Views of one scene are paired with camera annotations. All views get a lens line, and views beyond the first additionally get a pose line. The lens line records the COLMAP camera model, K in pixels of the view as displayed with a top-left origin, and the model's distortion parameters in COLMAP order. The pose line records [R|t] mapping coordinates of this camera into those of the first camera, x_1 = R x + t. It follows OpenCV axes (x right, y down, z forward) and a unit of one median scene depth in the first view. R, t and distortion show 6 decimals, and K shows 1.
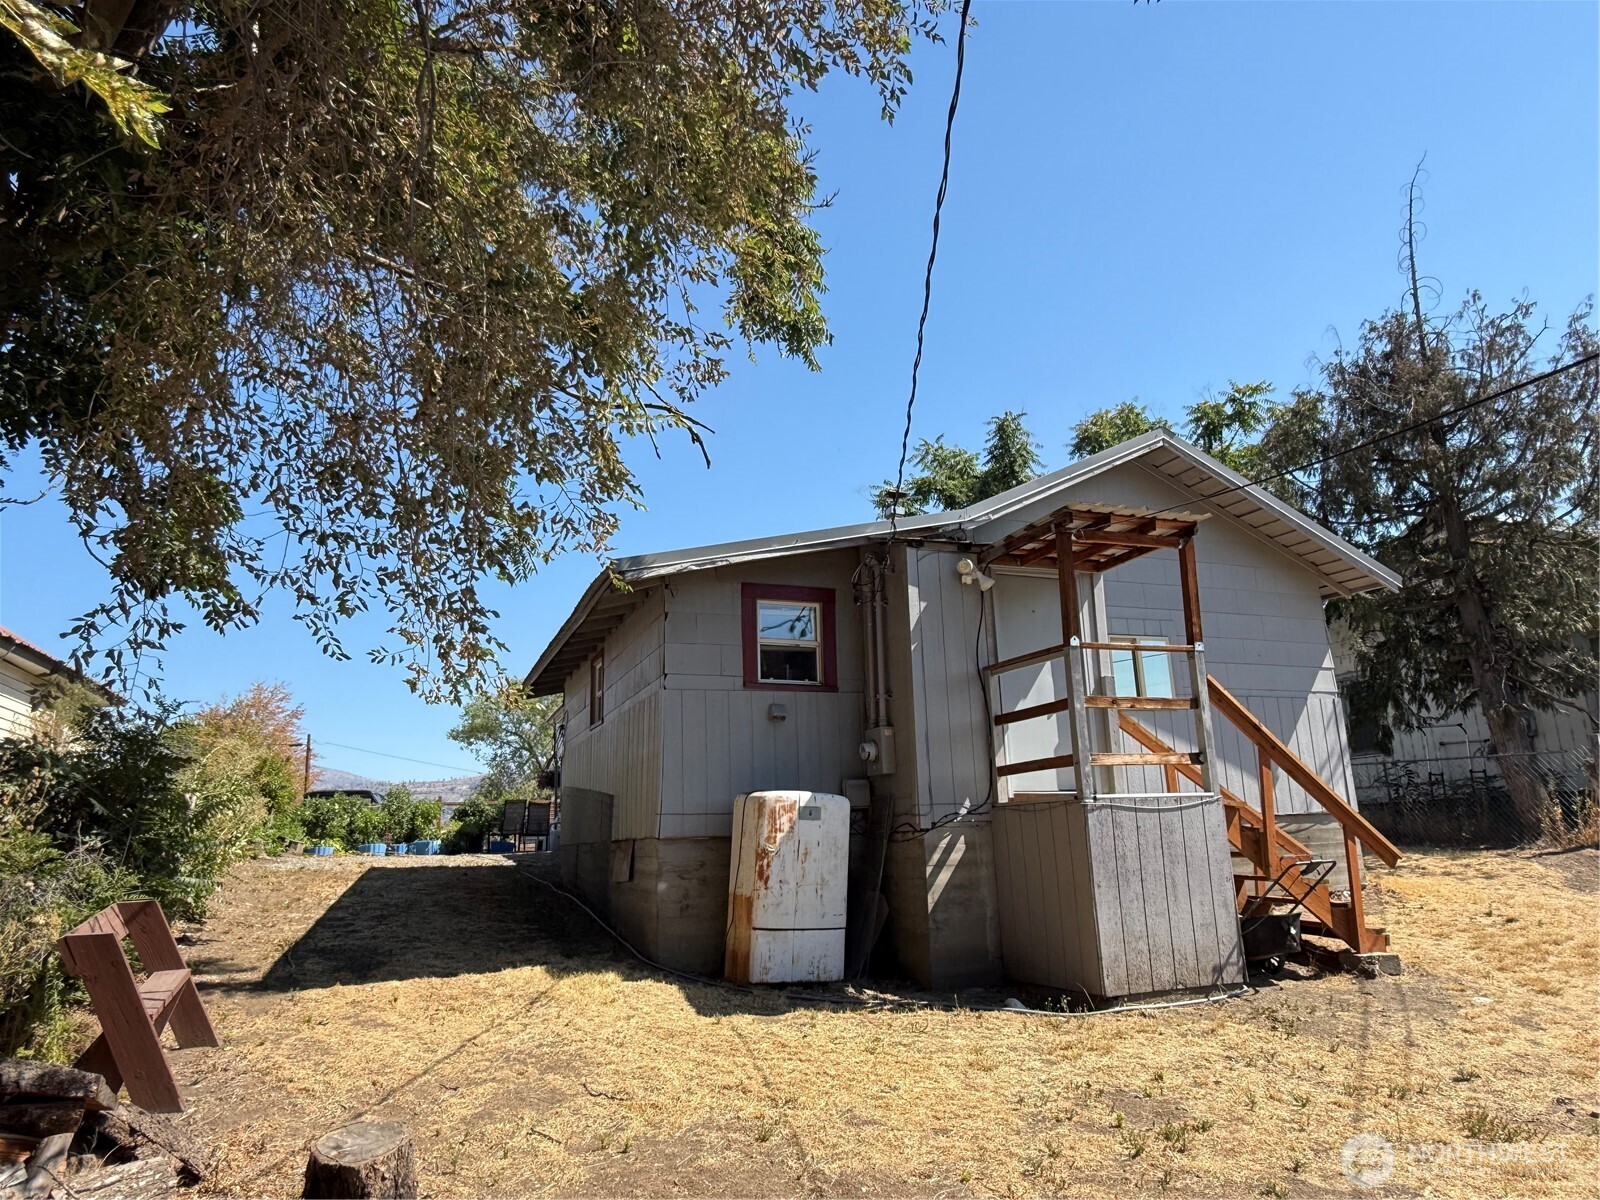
lens RADIAL K [[1041.5, 0, 801.2], [0, 1041.5, 599.8], [0, 0, 1]] dist [-0.010372, -0.001768]
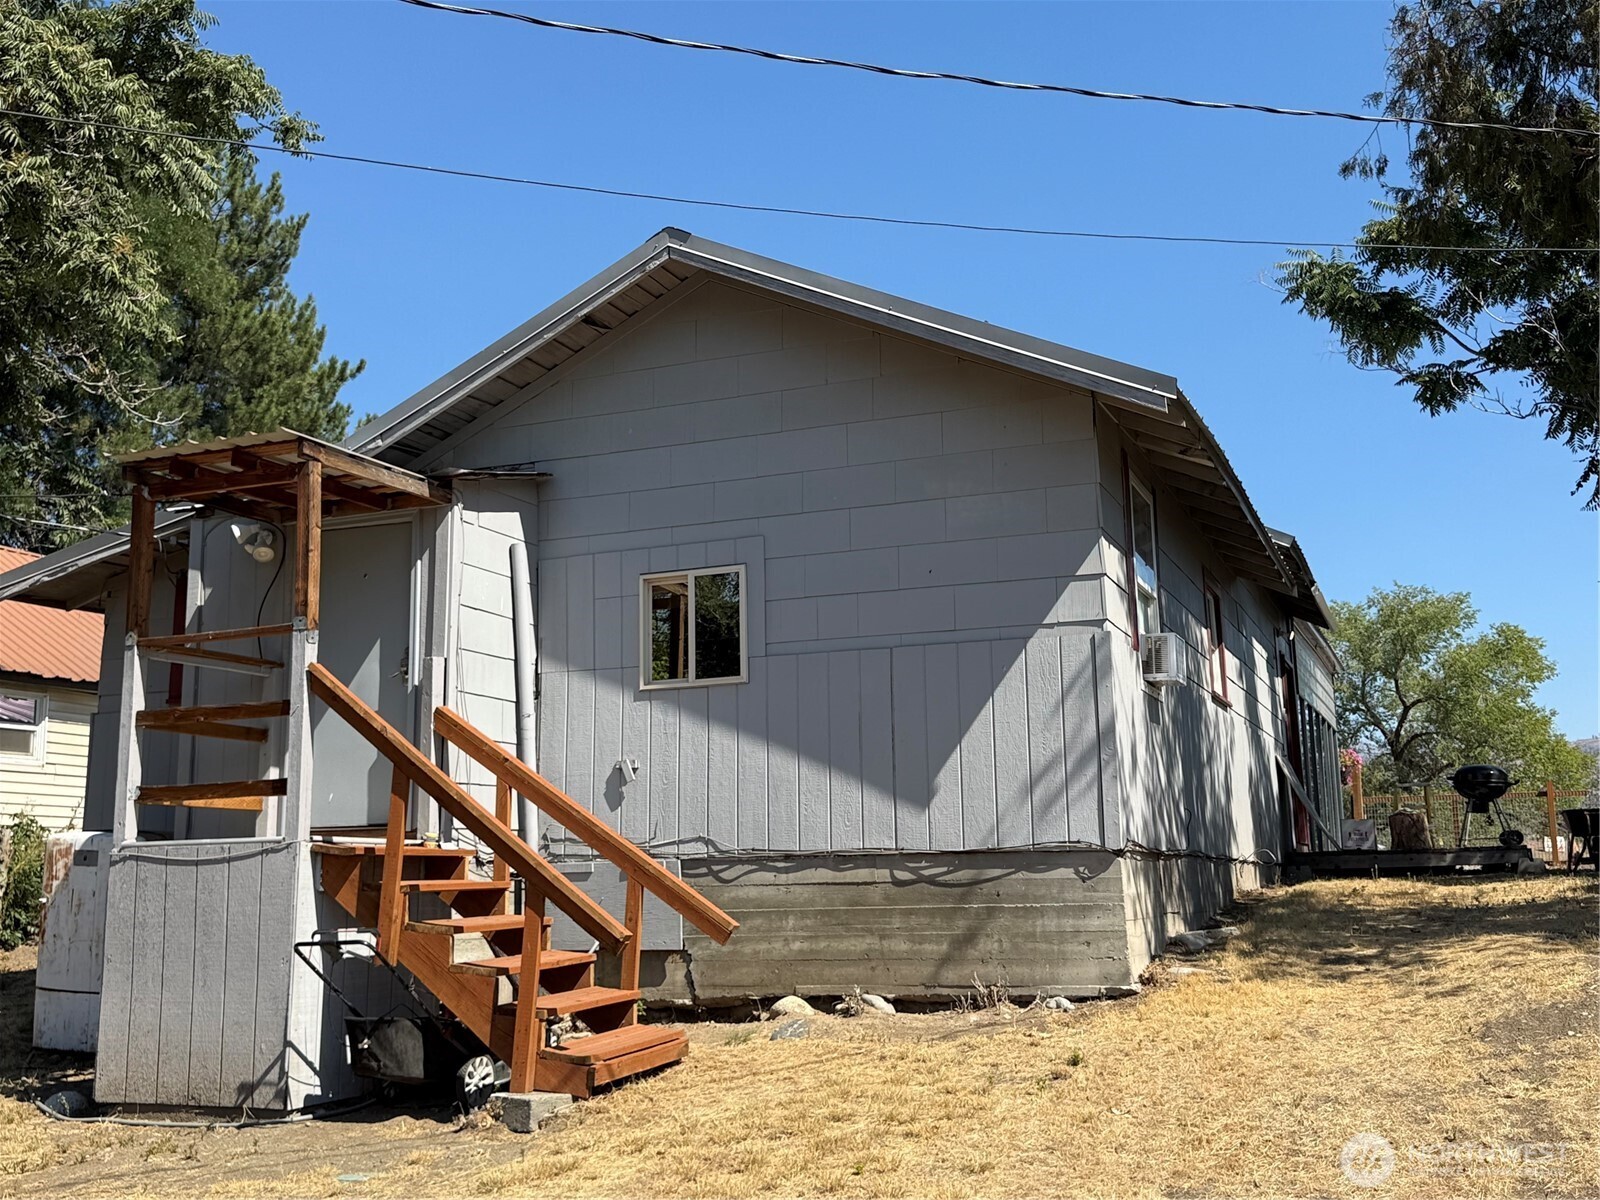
lens RADIAL K [[1570.8, 0, 797.0], [0, 1570.8, 601.6], [0, 0, 1]] dist [0.052595, 0.000000]
pose [[0.736129, -0.095400, -0.670084, 1.346781], [0.148741, 0.988617, 0.022651, 0.055875], [0.660296, -0.116343, 0.741939, 0.450906]]
